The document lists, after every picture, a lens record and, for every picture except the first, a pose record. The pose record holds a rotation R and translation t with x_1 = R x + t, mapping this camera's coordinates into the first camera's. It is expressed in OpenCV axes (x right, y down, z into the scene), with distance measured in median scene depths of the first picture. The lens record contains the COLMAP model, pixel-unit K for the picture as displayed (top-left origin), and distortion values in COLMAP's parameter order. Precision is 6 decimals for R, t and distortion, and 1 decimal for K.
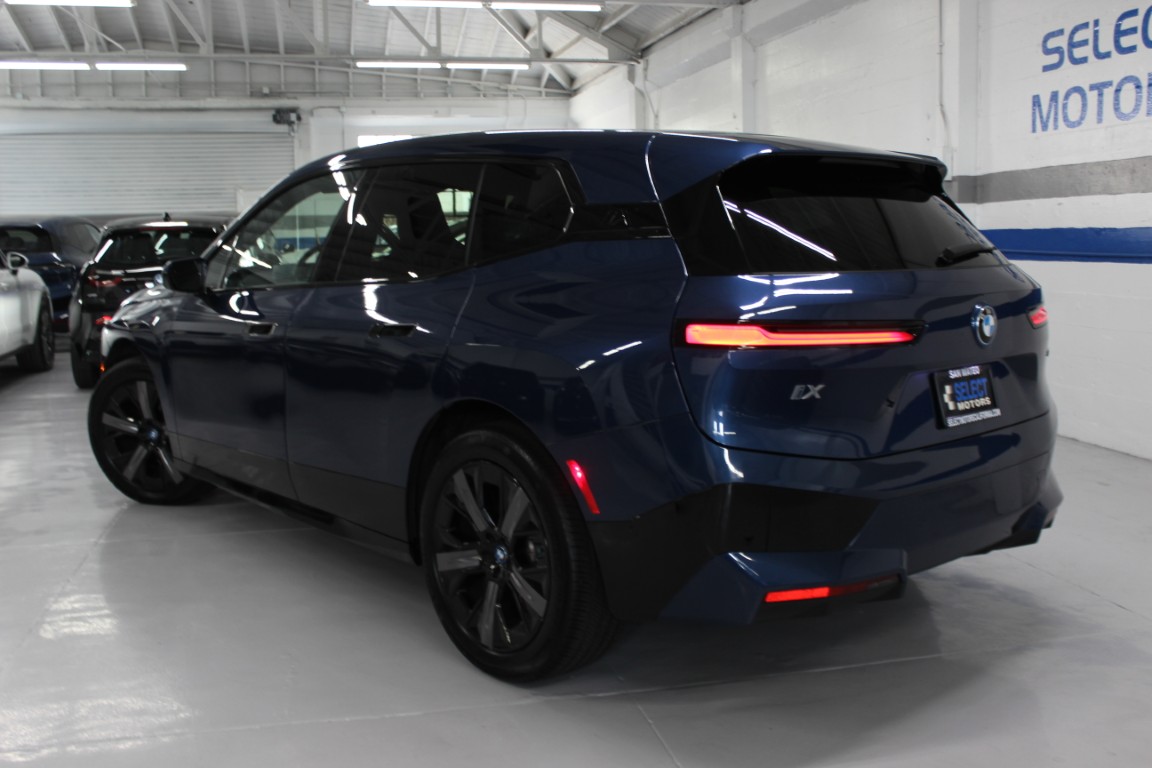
lens RADIAL K [[1130.6, 0, 576.0], [0, 1130.6, 384.0], [0, 0, 1]] dist [-0.062020, 0.025781]
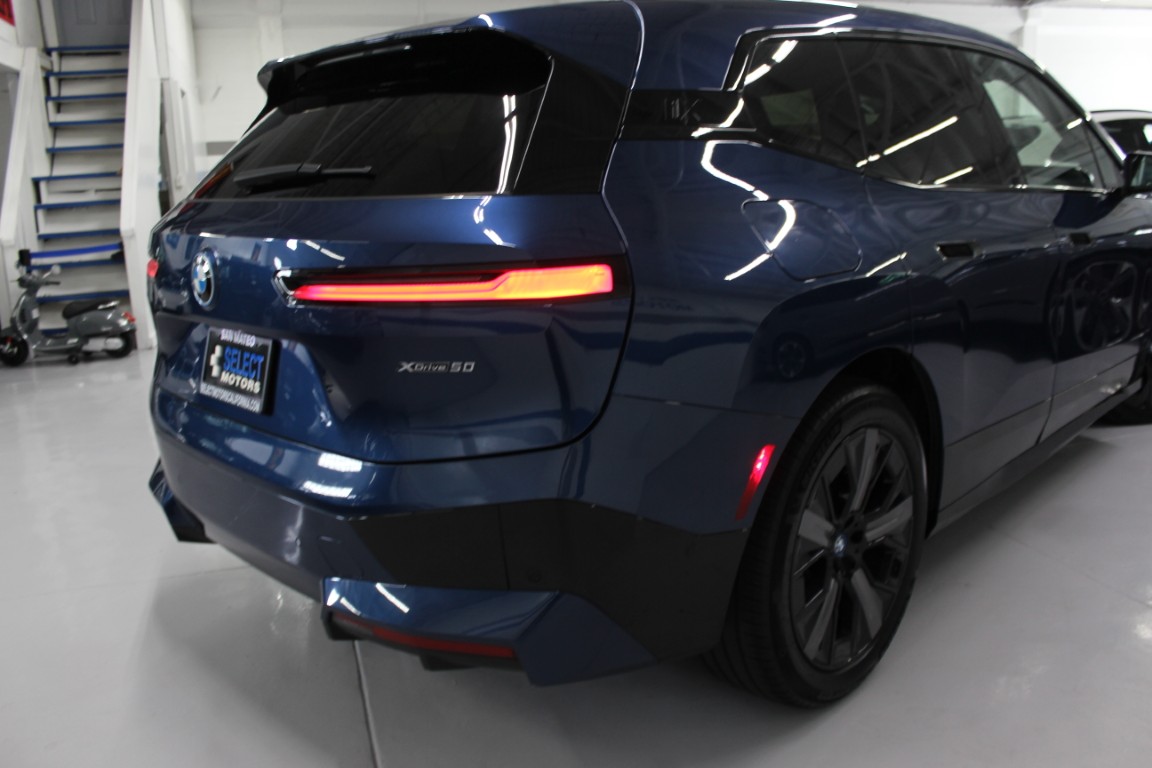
lens RADIAL K [[952.4, 0, 576.0], [0, 952.4, 384.0], [0, 0, 1]] dist [-0.070113, 0.005286]
pose [[0.082661, 0.278685, -0.956819, 0.919501], [-0.071898, 0.959270, 0.273187, -0.160848], [0.993981, 0.046212, 0.099331, 1.082314]]
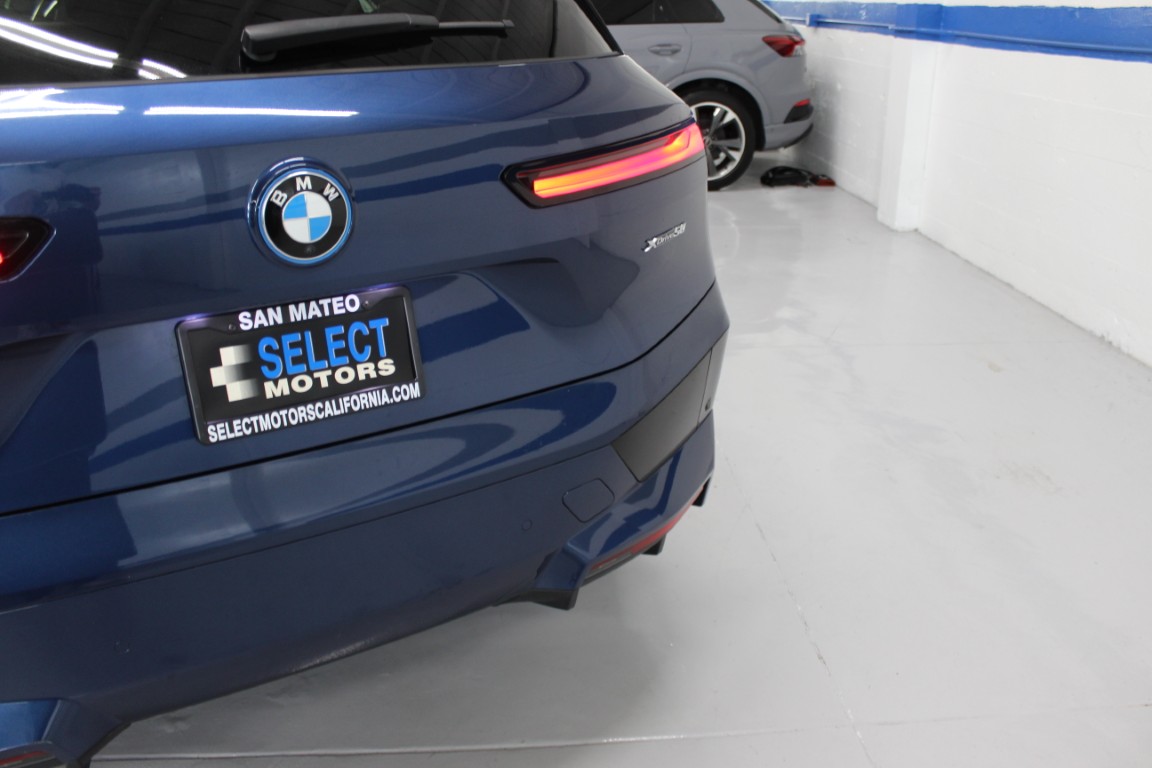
lens RADIAL K [[952.4, 0, 576.0], [0, 952.4, 384.0], [0, 0, 1]] dist [-0.070113, 0.005286]
pose [[0.988015, 0.073801, -0.135575, 0.472978], [-0.037904, 0.967405, 0.250383, -0.076502], [0.149635, -0.242243, 0.958607, 0.594351]]
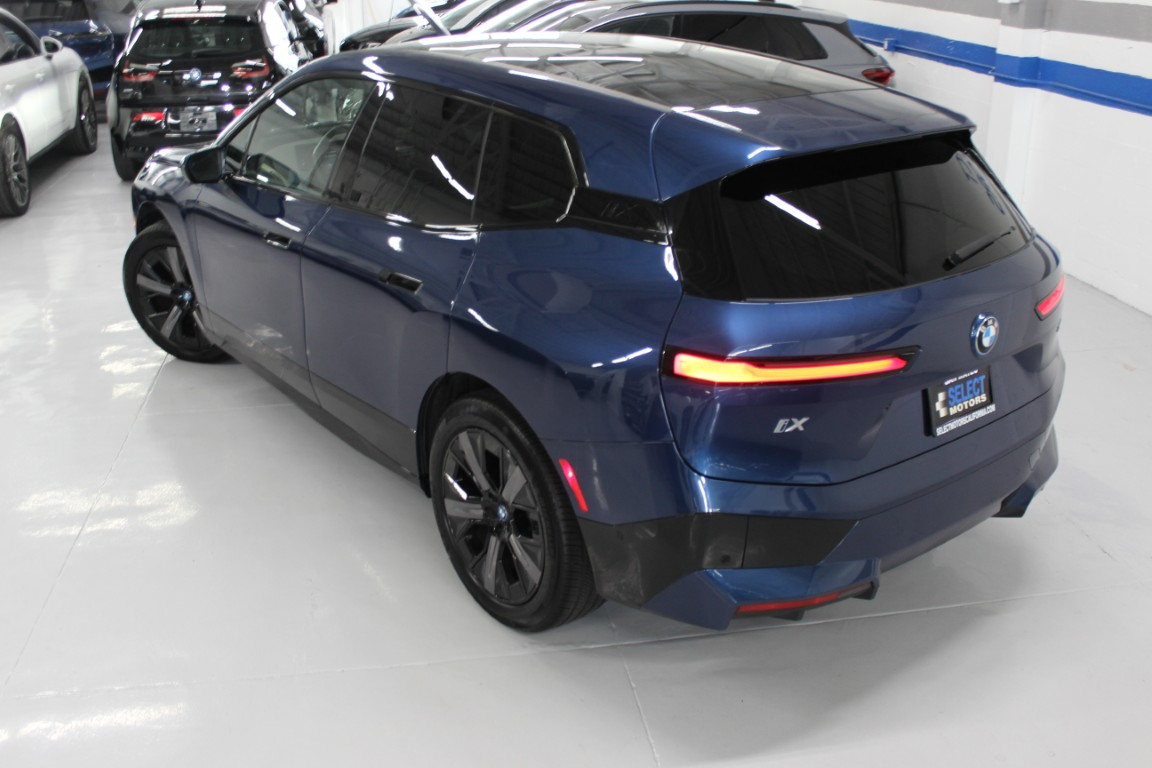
lens RADIAL K [[1130.6, 0, 576.0], [0, 1130.6, 384.0], [0, 0, 1]] dist [-0.062020, 0.025781]
pose [[0.998365, 0.030694, -0.048225, 0.048583], [-0.017632, 0.967833, 0.250976, -0.229070], [0.054377, -0.249716, 0.966791, 0.012912]]
